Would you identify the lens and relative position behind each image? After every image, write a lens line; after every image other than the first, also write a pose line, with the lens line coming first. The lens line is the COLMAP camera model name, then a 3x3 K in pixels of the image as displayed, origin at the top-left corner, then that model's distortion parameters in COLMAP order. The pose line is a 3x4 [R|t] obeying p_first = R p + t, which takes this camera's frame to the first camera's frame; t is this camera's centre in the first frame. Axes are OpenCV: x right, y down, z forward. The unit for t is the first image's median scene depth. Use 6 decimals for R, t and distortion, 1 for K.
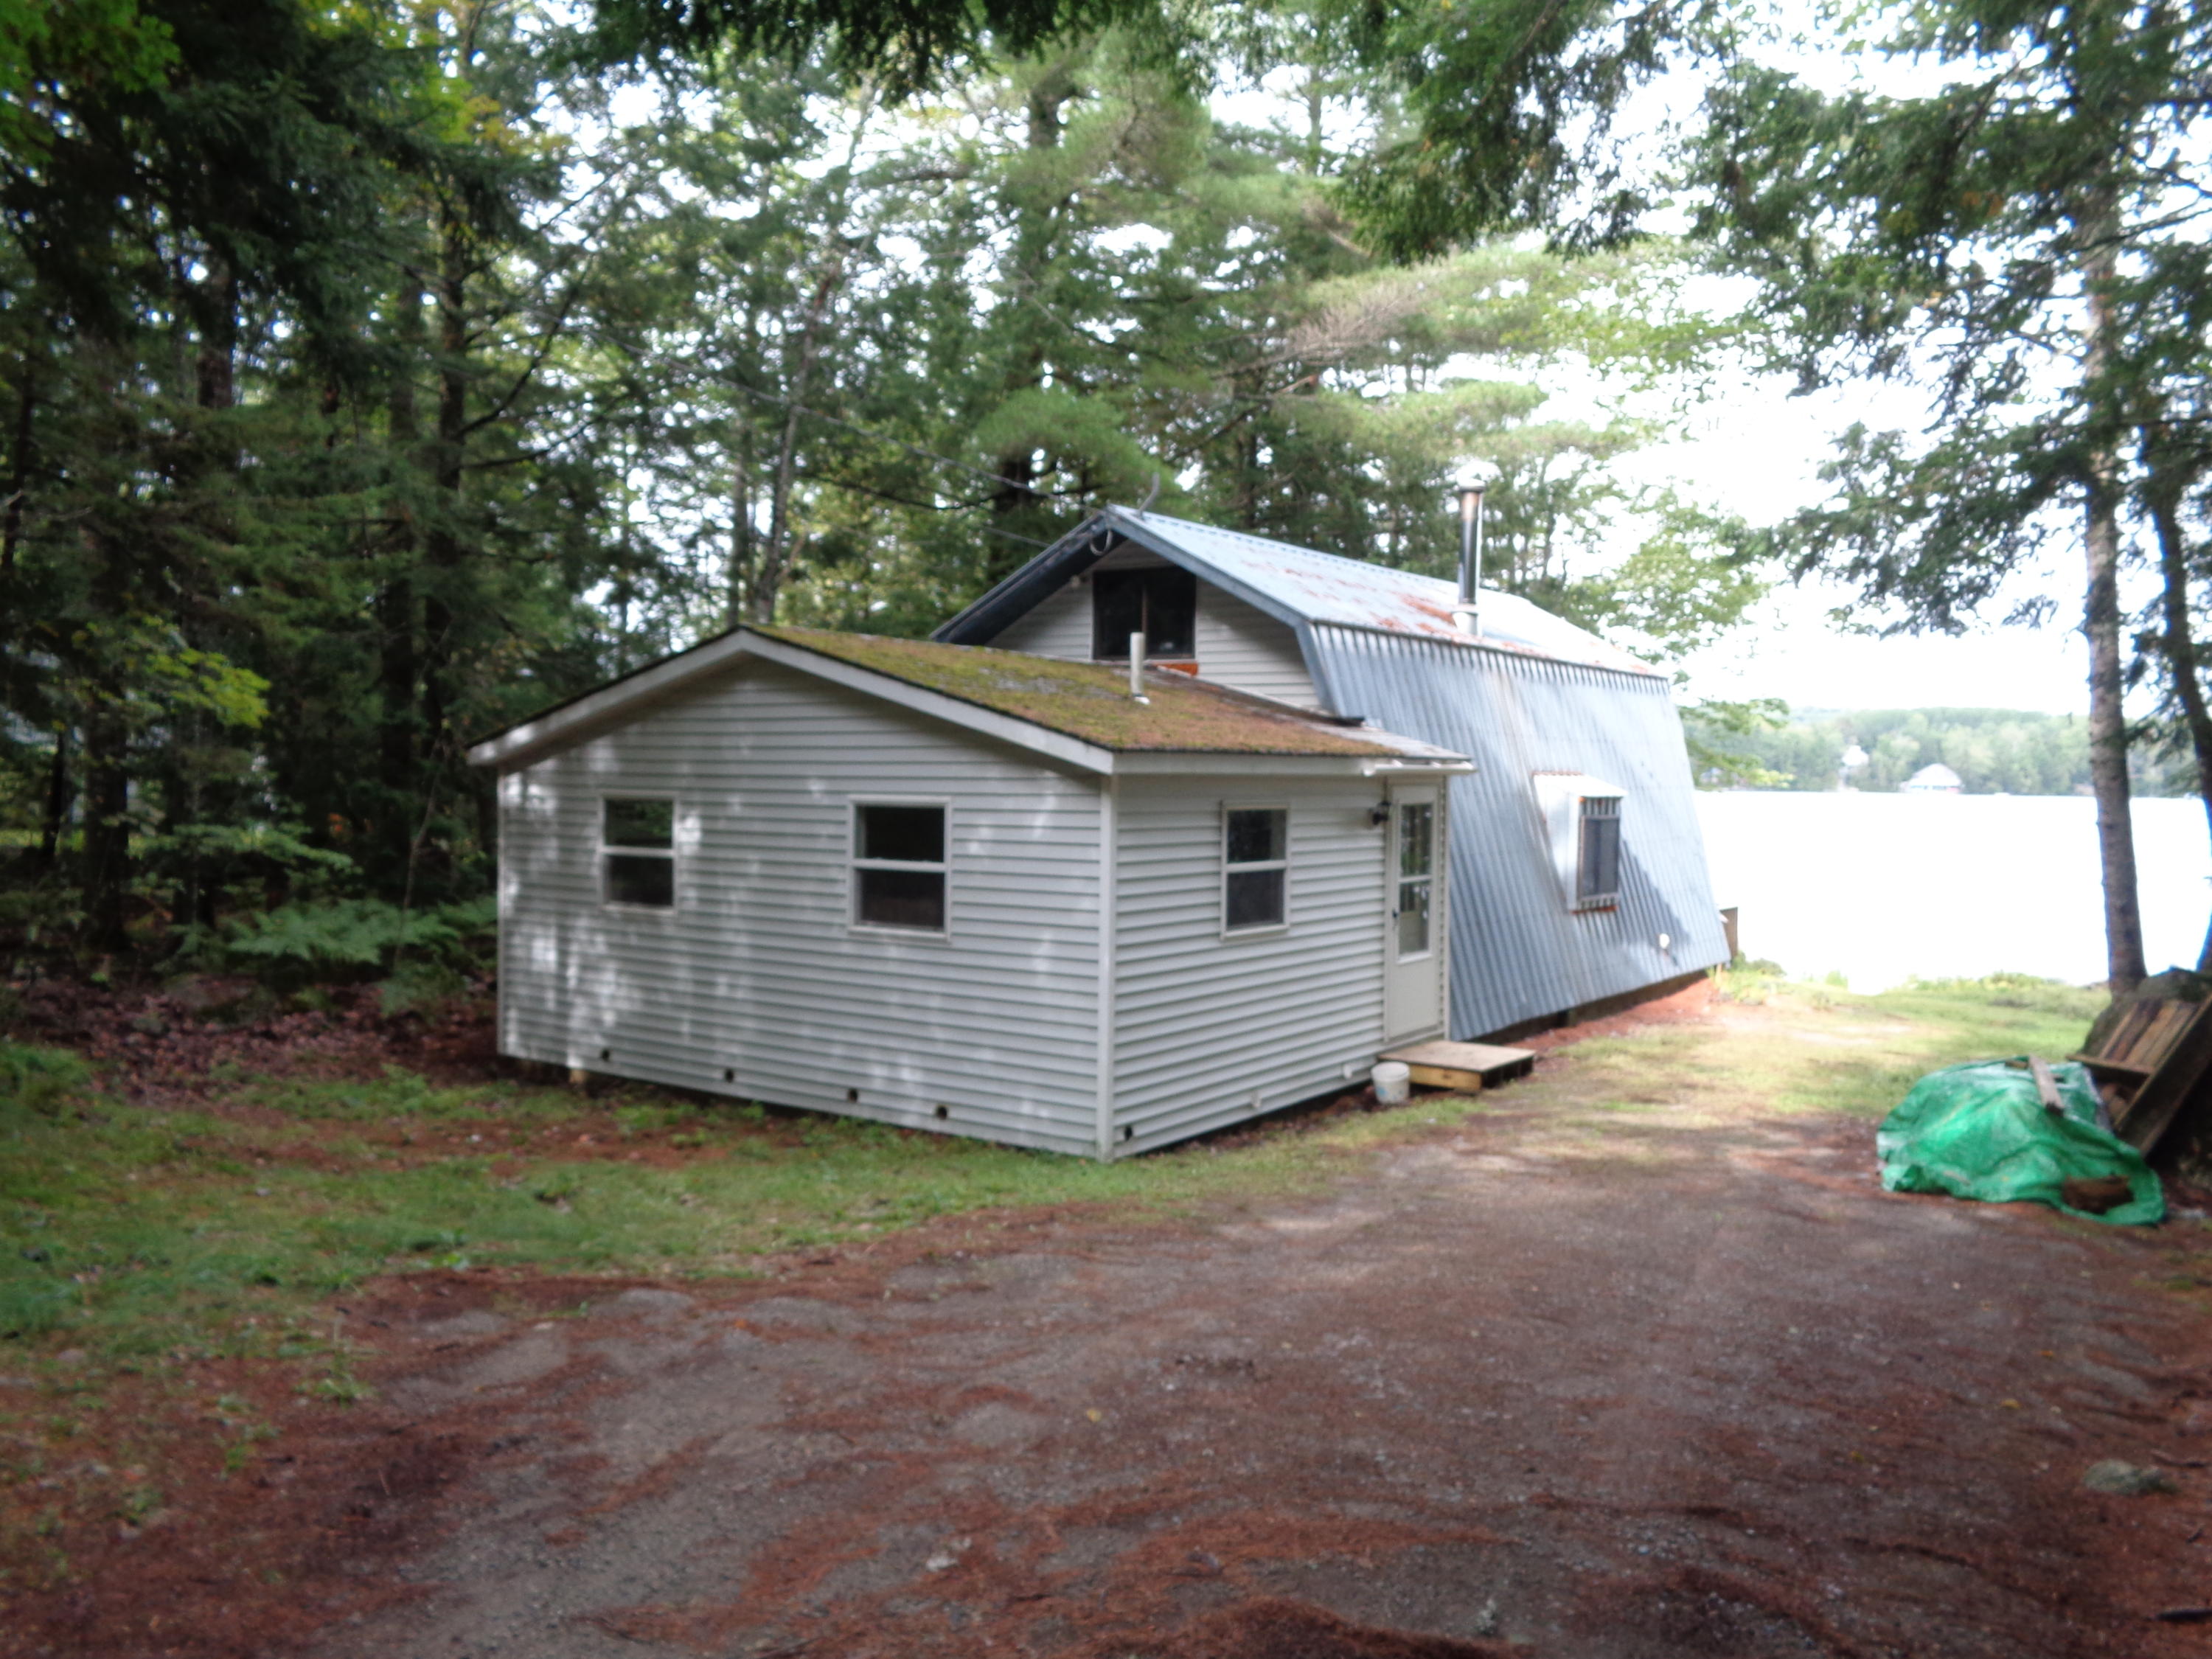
lens RADIAL K [[1662.9, 0, 1106.0], [0, 1662.9, 829.5], [0, 0, 1]] dist [0.002797, 0.002657]
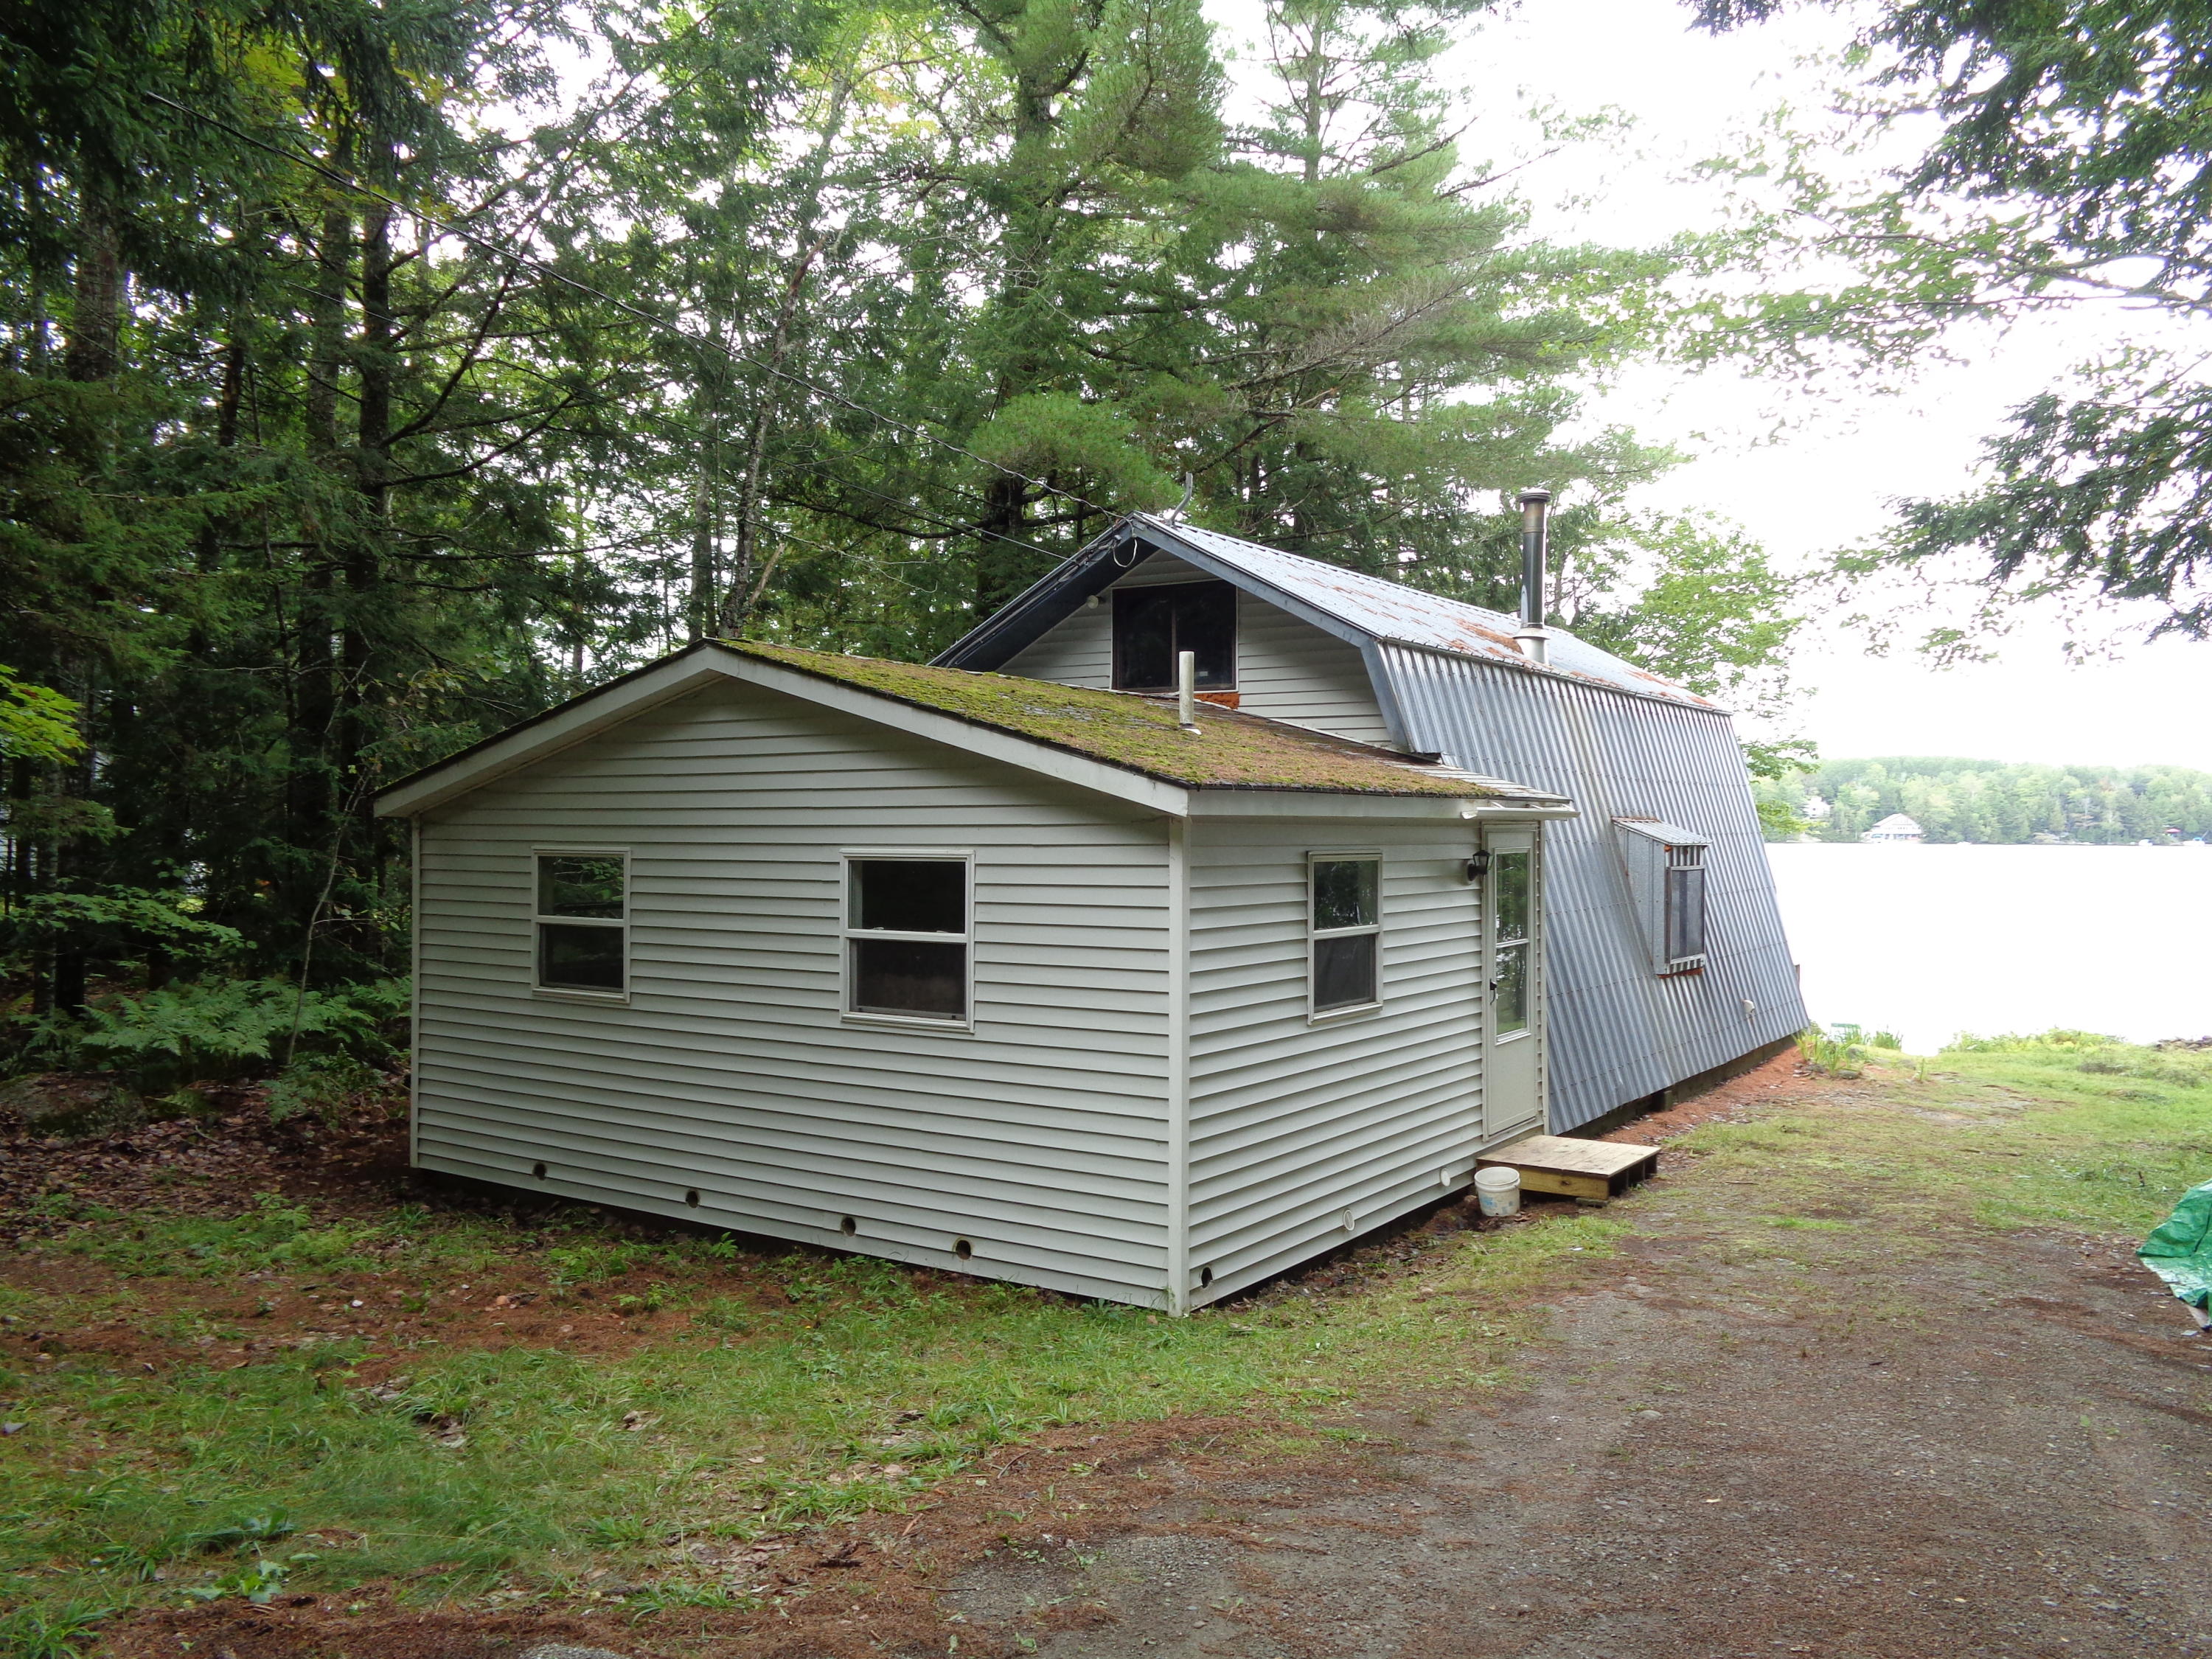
lens RADIAL K [[1666.5, 0, 1106.0], [0, 1666.5, 829.5], [0, 0, 1]] dist [0.010671, 0.001880]
pose [[0.999722, -0.009056, 0.021754, -0.038043], [0.009795, 0.999371, -0.034090, -0.000902], [-0.021431, 0.034294, 0.999182, 0.163449]]
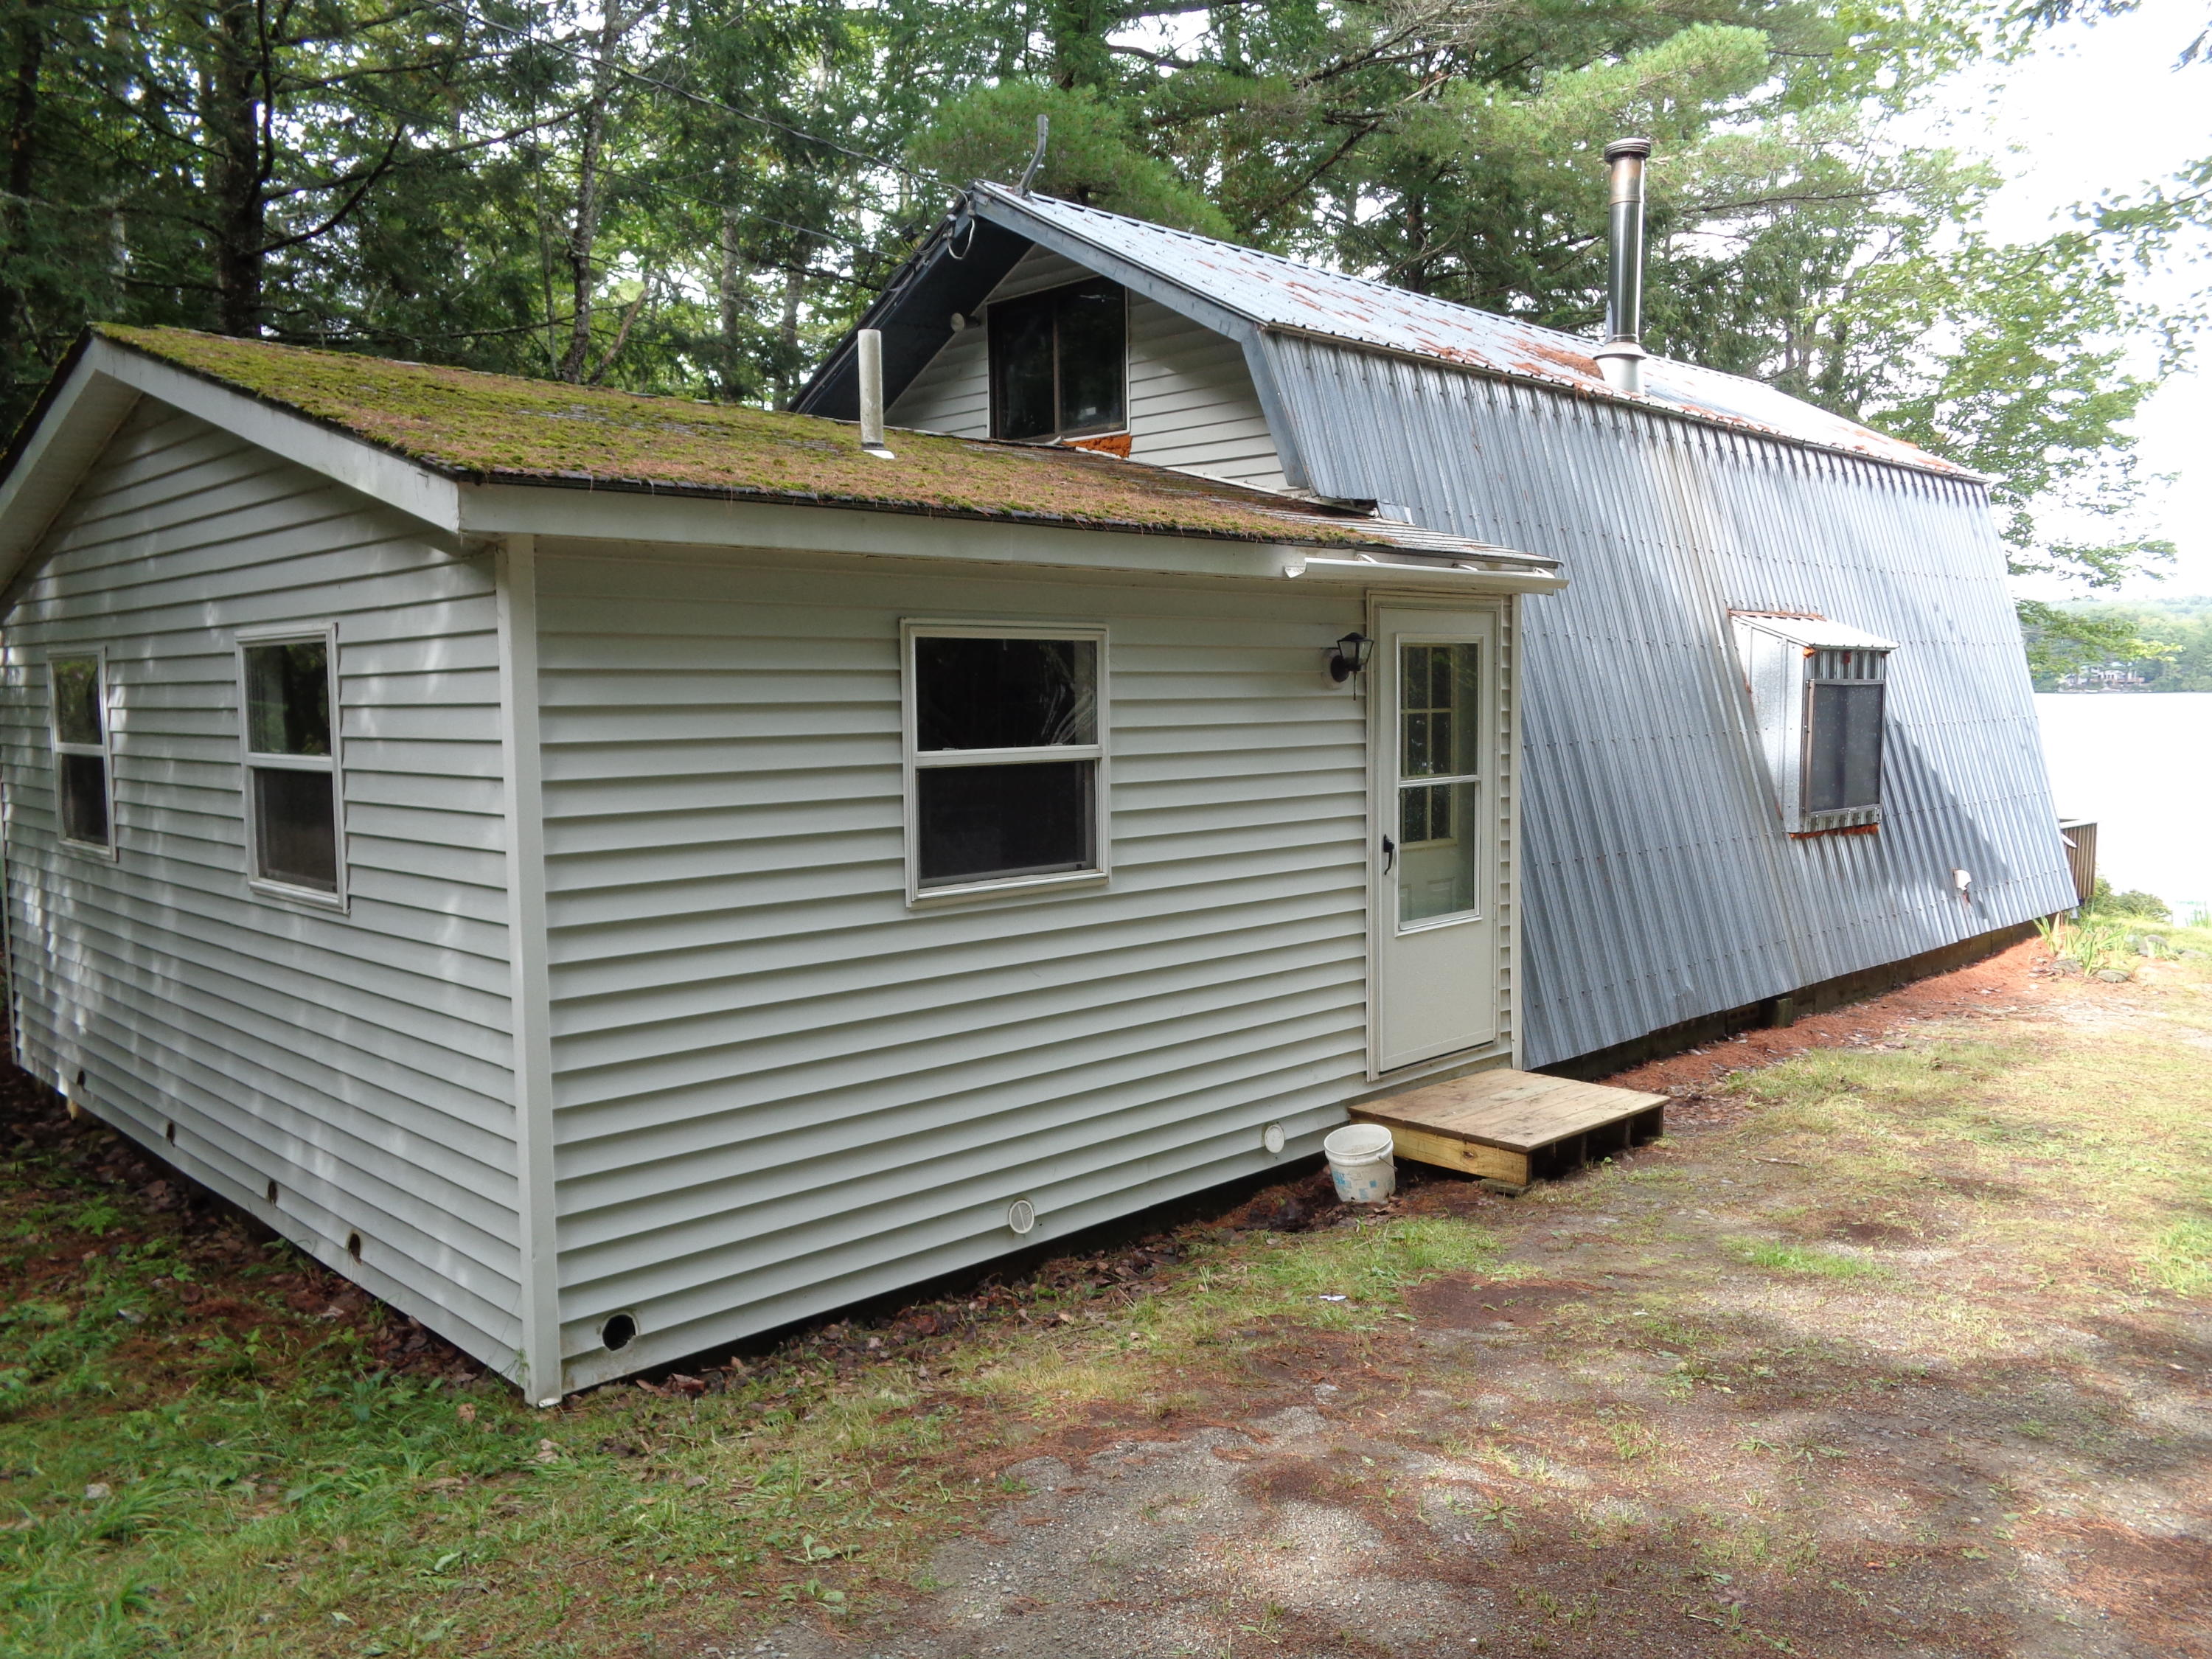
lens RADIAL K [[1662.9, 0, 1106.0], [0, 1662.9, 829.5], [0, 0, 1]] dist [0.002797, 0.002657]
pose [[0.983868, -0.006528, -0.178775, 0.179977], [0.015255, 0.998756, 0.047481, 0.018522], [0.178243, -0.049442, 0.982744, 0.450453]]
